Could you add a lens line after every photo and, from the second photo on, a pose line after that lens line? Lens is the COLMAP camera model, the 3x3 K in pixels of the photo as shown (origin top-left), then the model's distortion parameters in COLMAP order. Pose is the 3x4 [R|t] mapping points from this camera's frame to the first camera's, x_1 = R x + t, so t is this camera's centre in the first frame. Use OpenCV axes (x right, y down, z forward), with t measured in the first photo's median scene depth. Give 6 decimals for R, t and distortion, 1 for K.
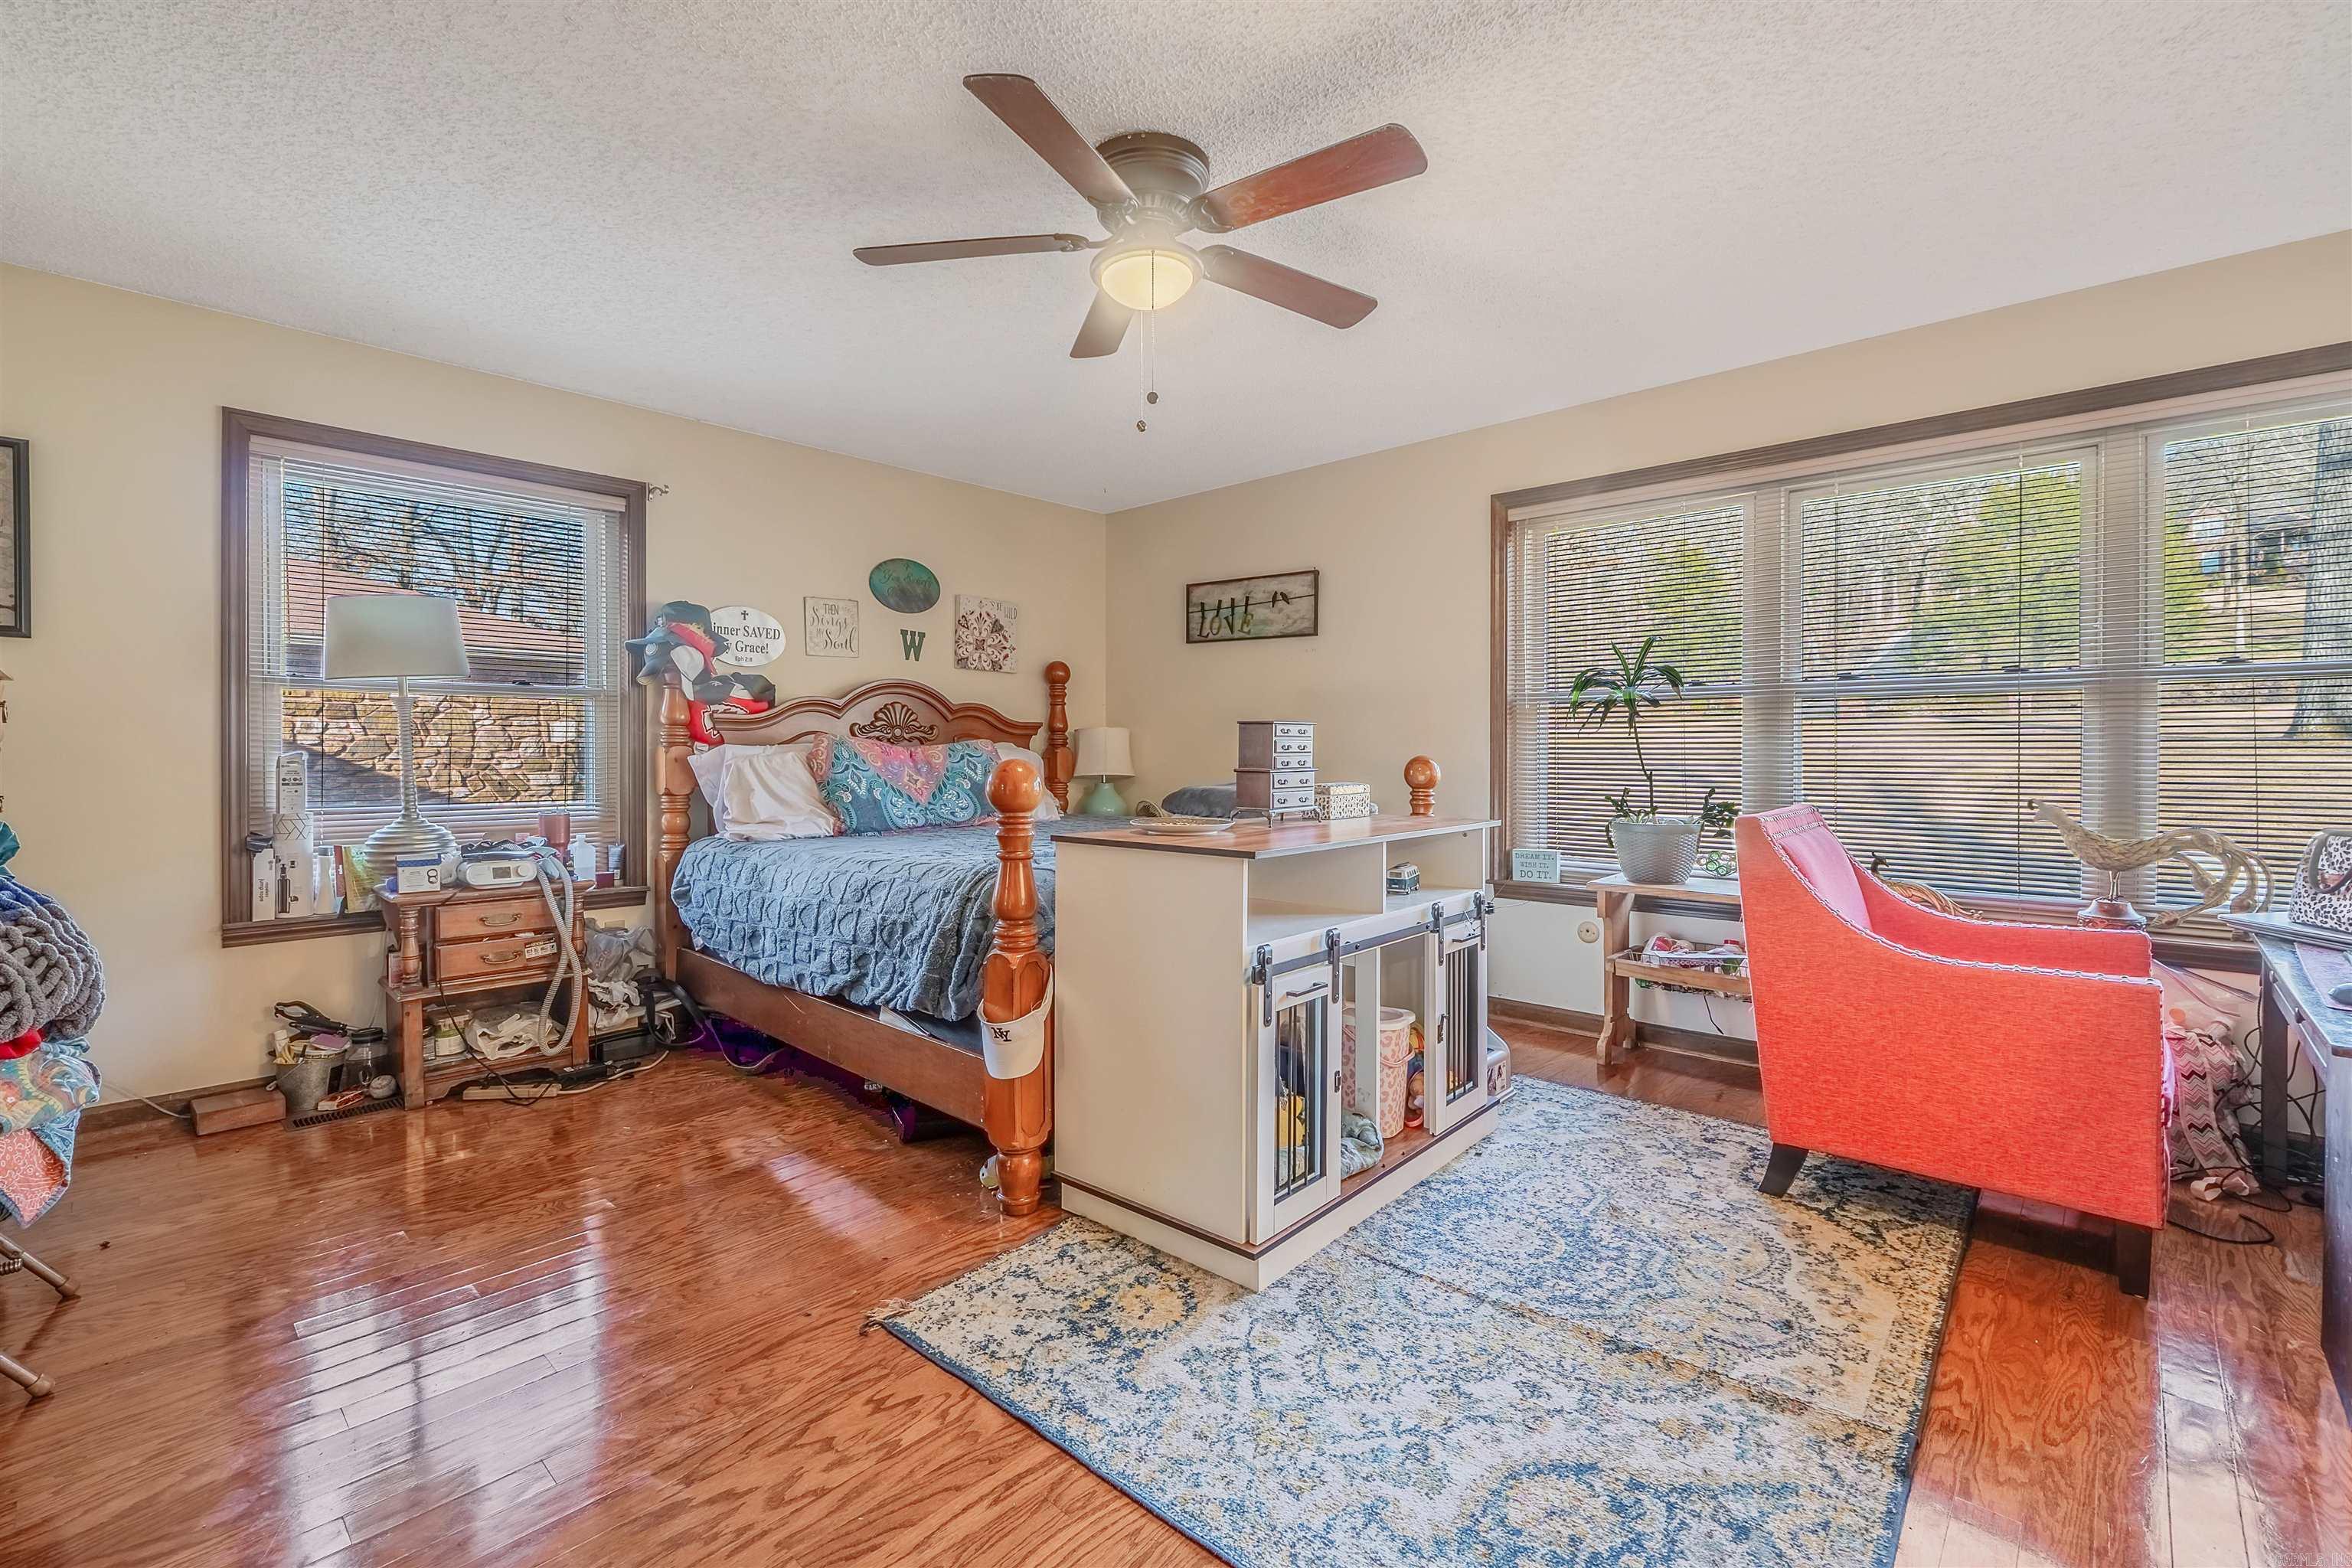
lens RADIAL K [[1024.7, 0, 1175.7], [0, 1024.7, 744.6], [0, 0, 1]] dist [-0.000018, -0.000266]
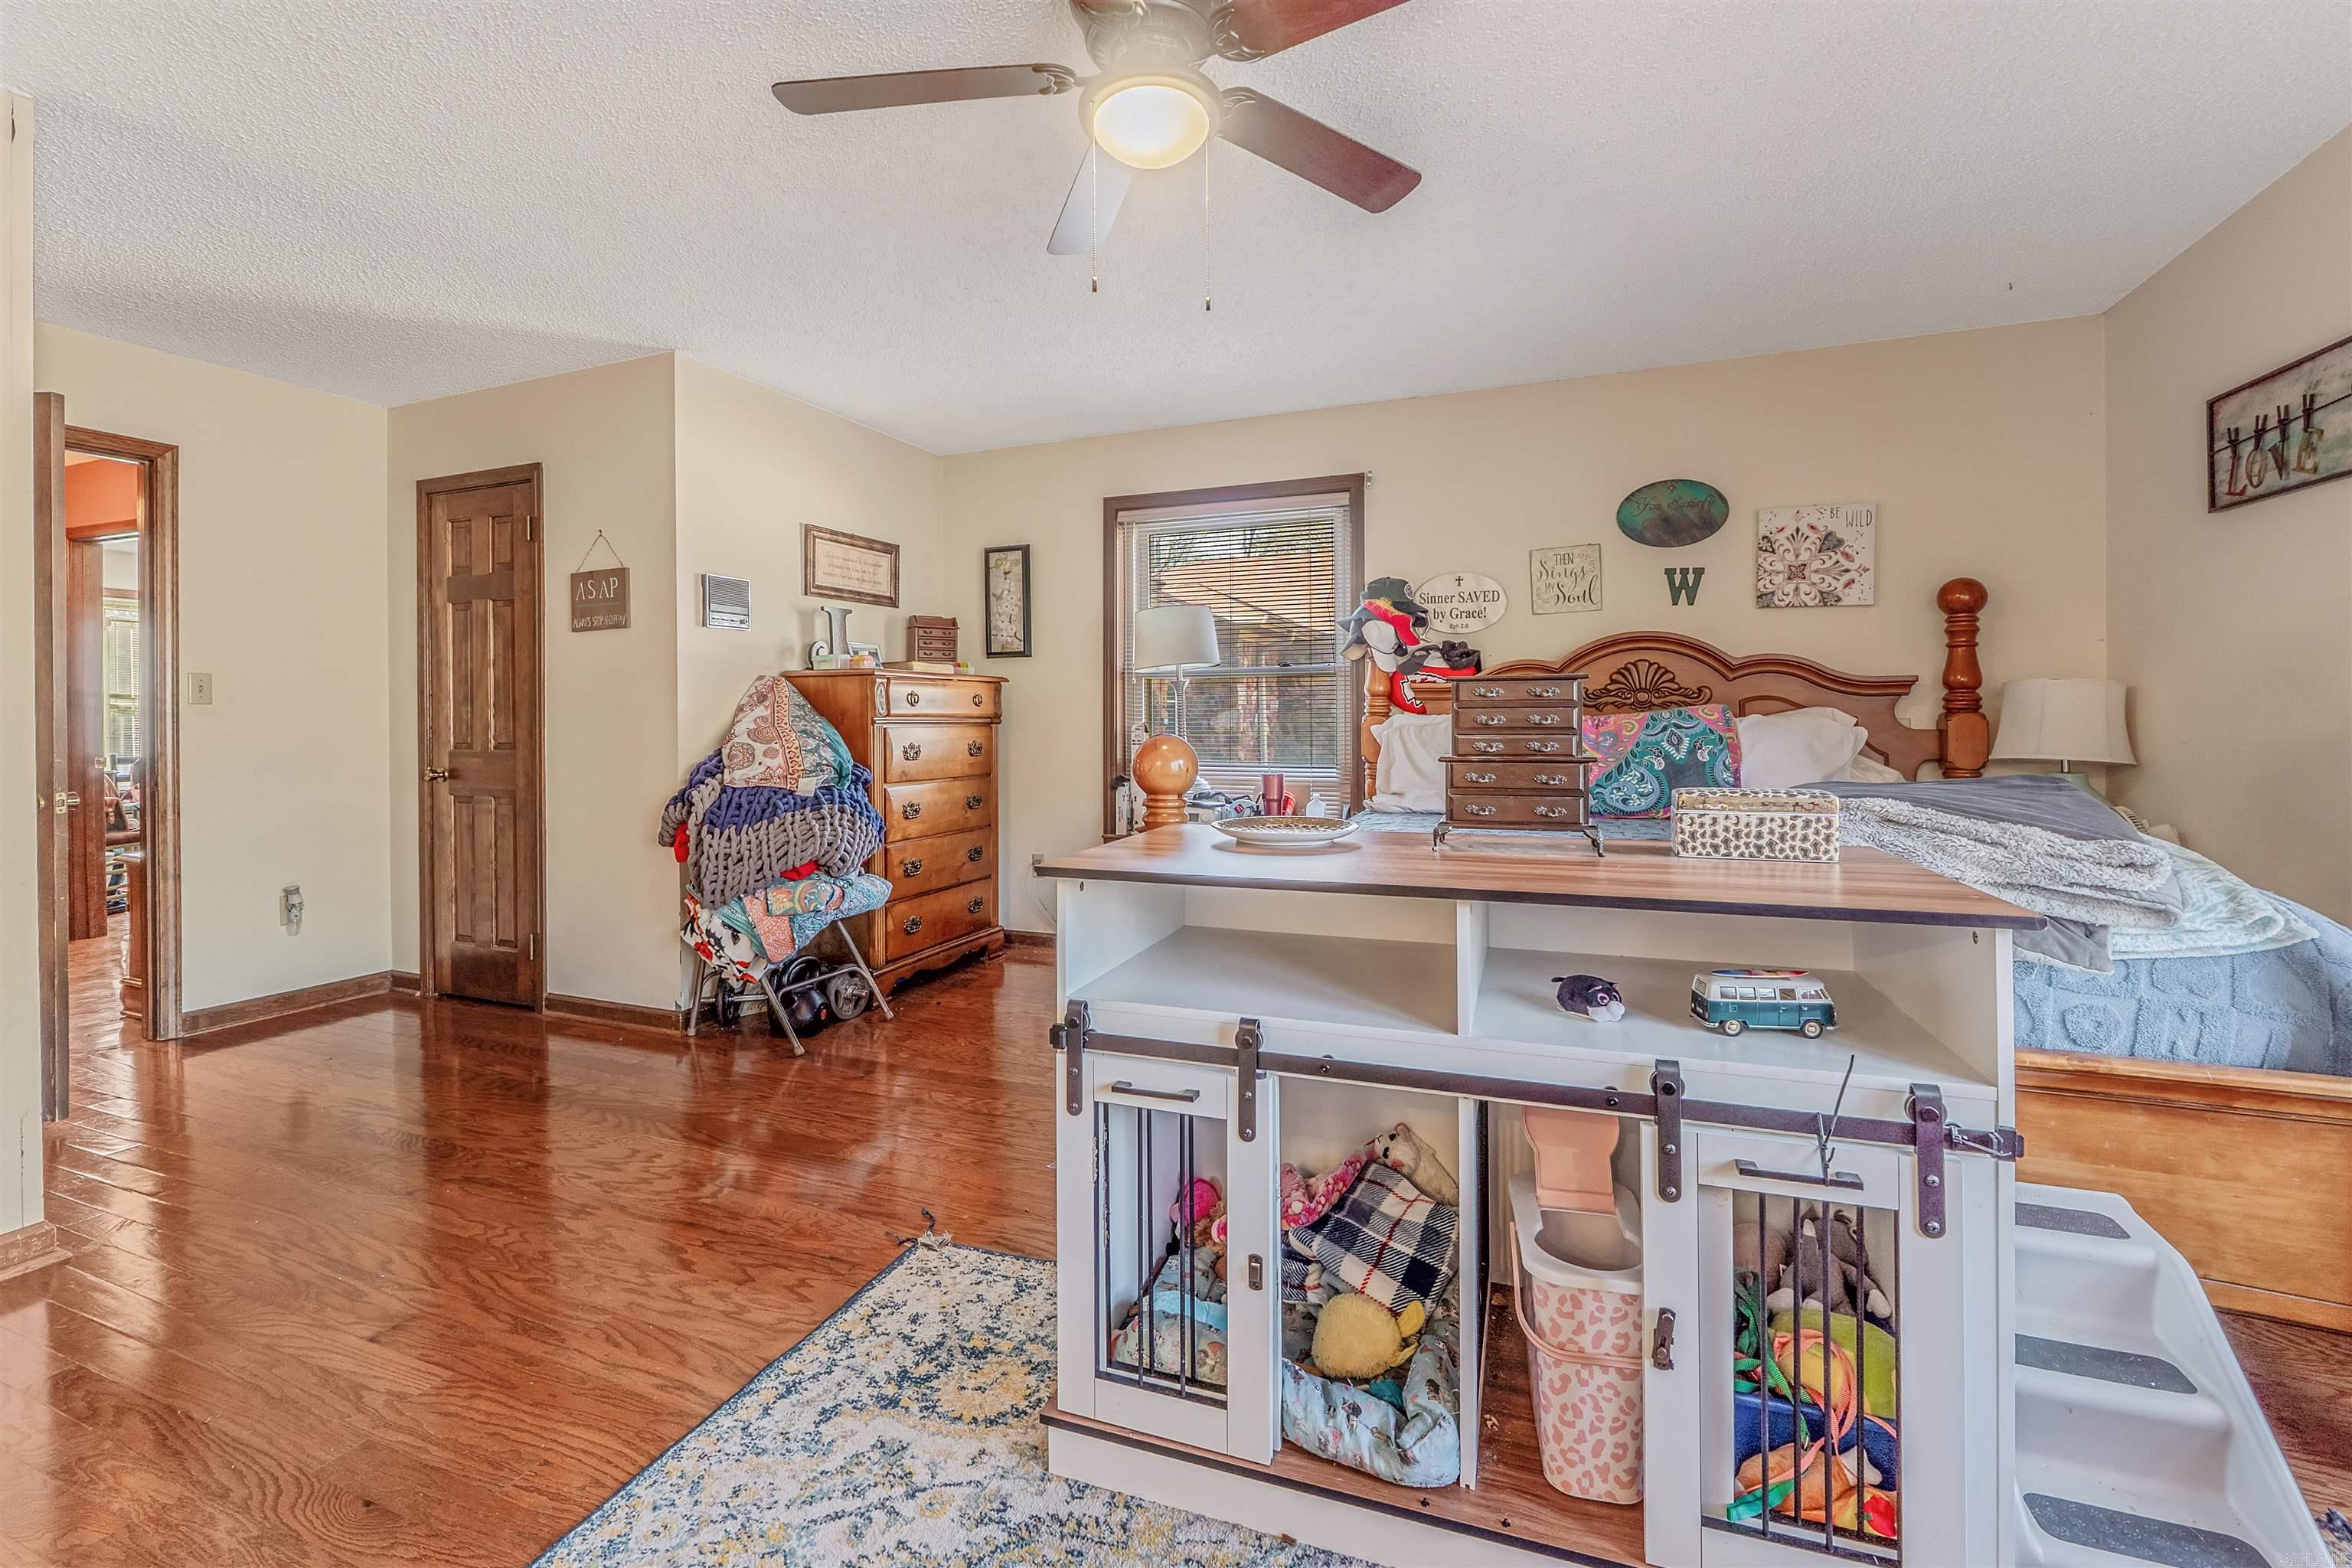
lens RADIAL K [[1005.6, 0, 1164.2], [0, 1005.6, 723.9], [0, 0, 1]] dist [-0.008305, 0.000154]
pose [[0.352385, 0.002962, -0.935850, 0.541789], [0.008782, 0.999940, 0.006472, 0.001117], [0.935814, -0.010499, 0.352338, 0.585093]]
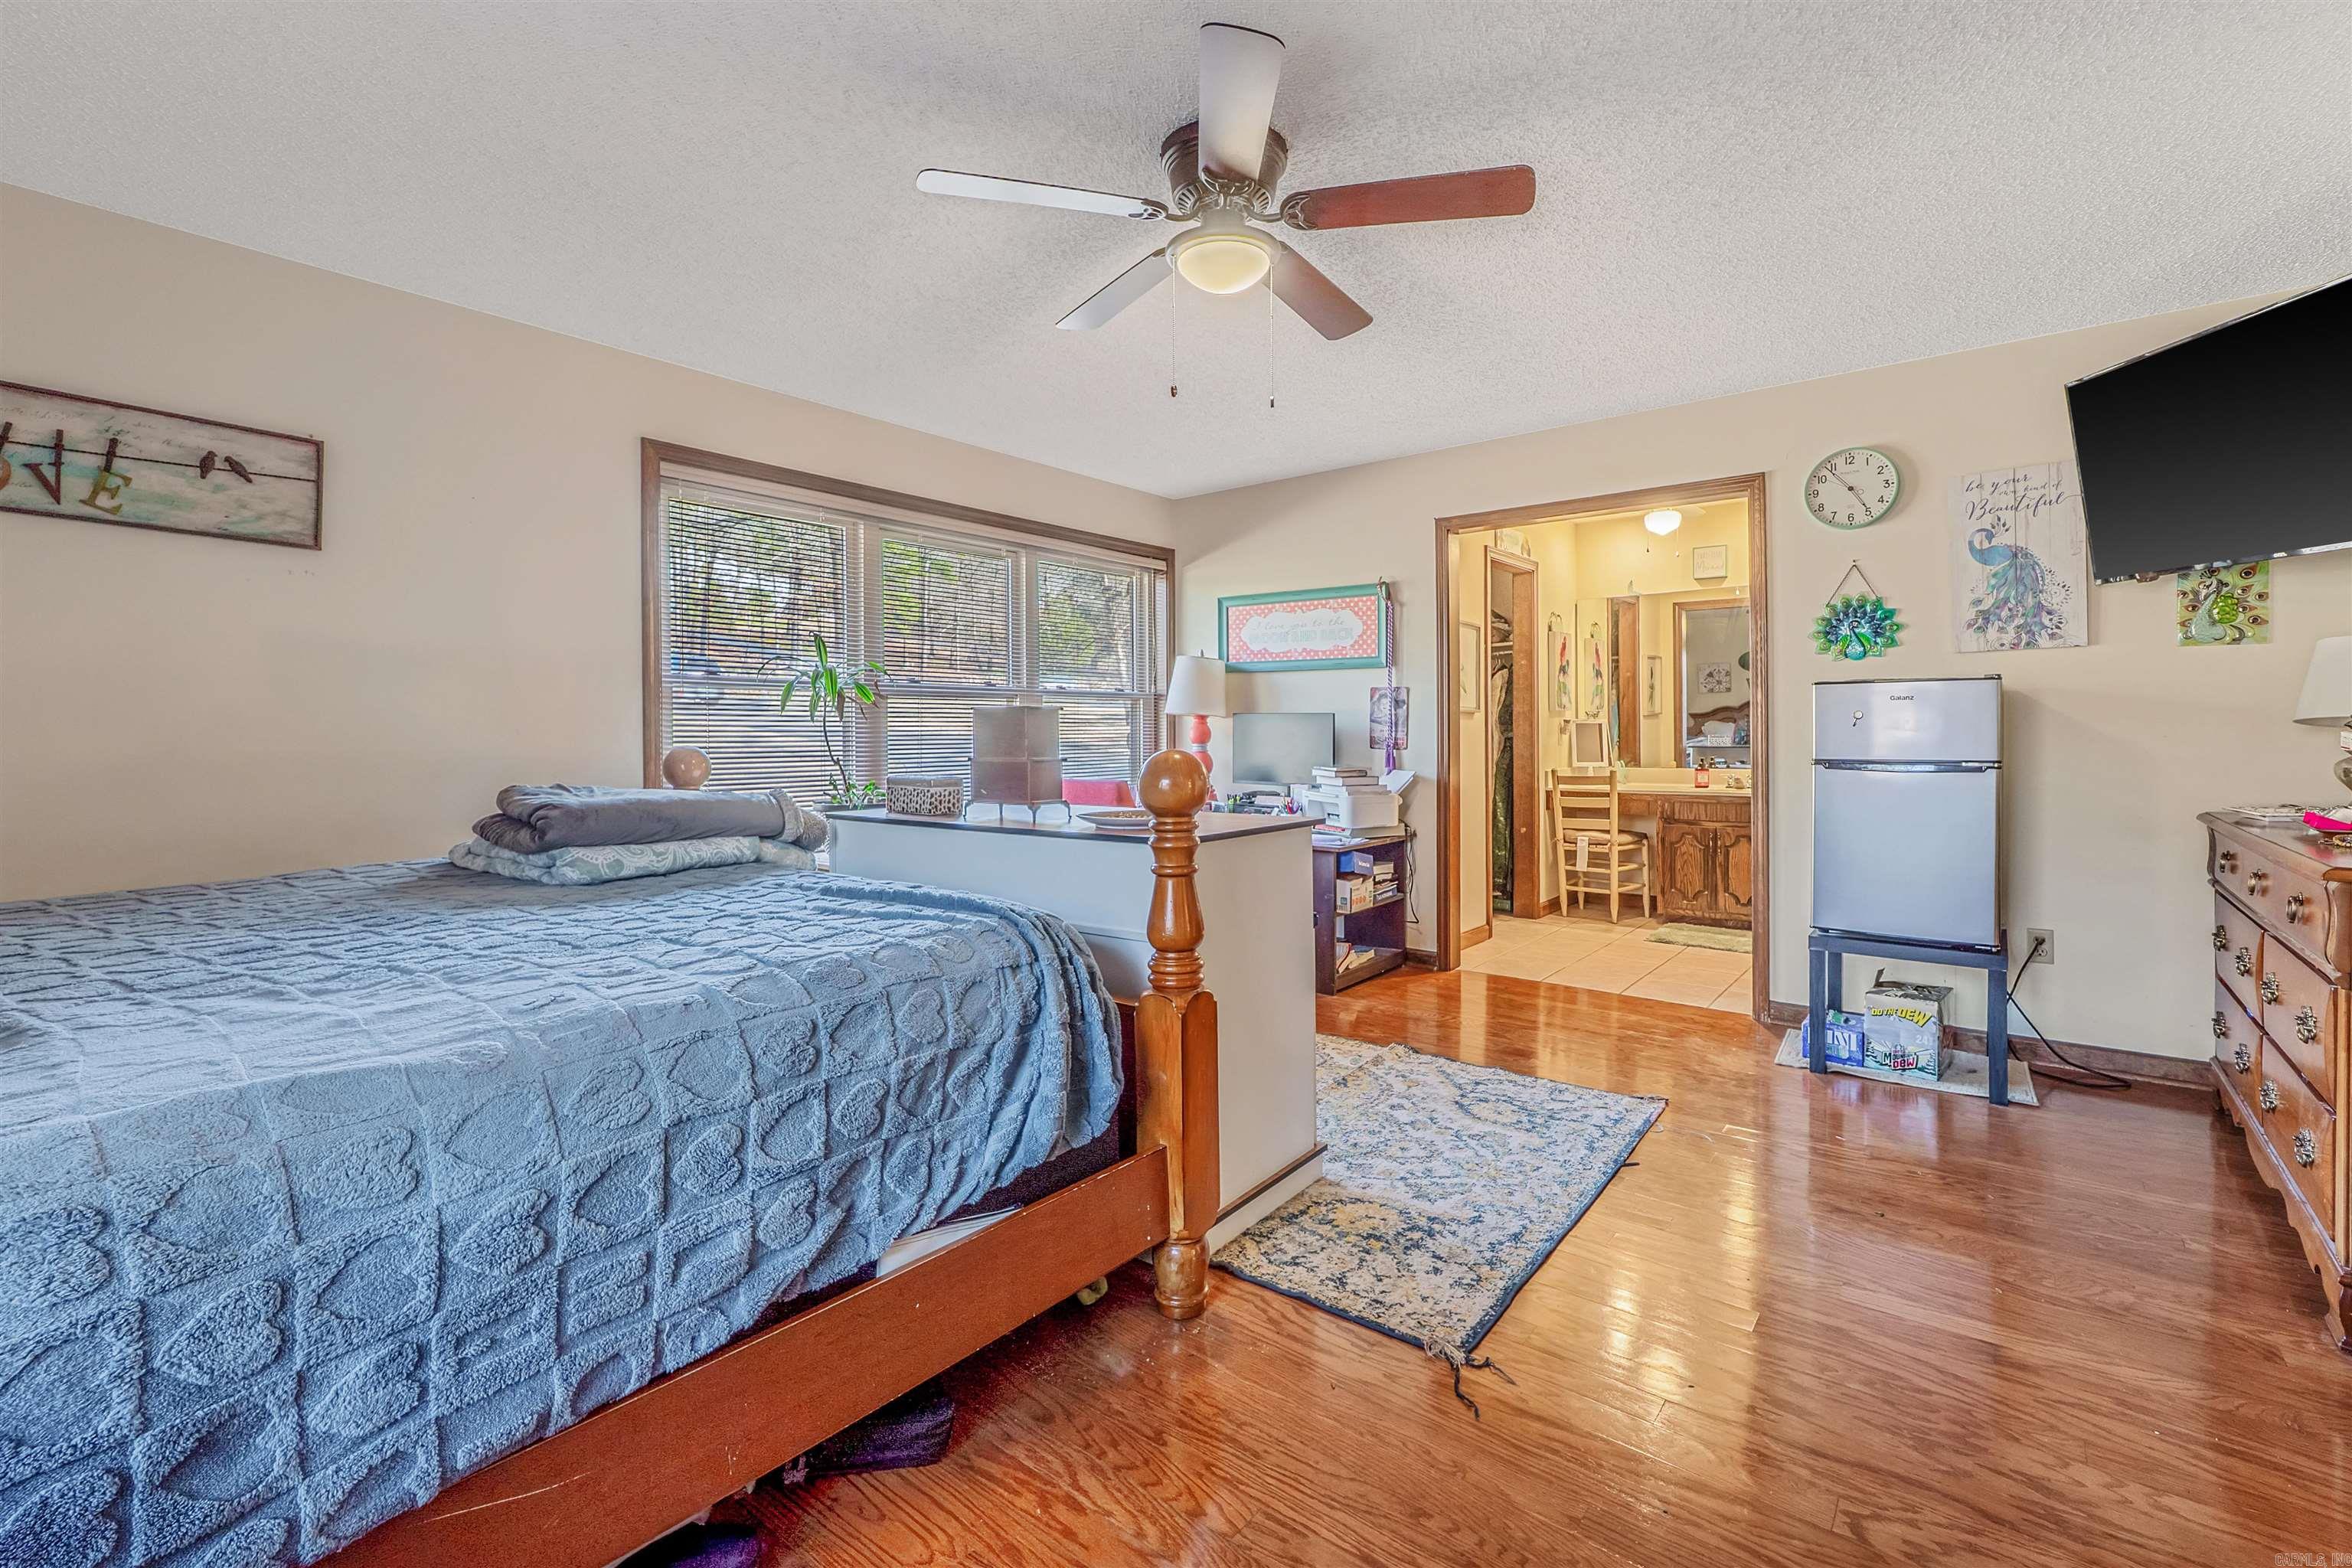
lens RADIAL K [[1008.7, 0, 1174.8], [0, 1008.7, 754.8], [0, 0, 1]] dist [-0.012708, -0.000061]
pose [[-0.062279, -0.016185, 0.997928, -0.777192], [0.002510, 0.999863, 0.016373, 0.006523], [-0.998056, 0.003525, -0.062230, 0.879206]]
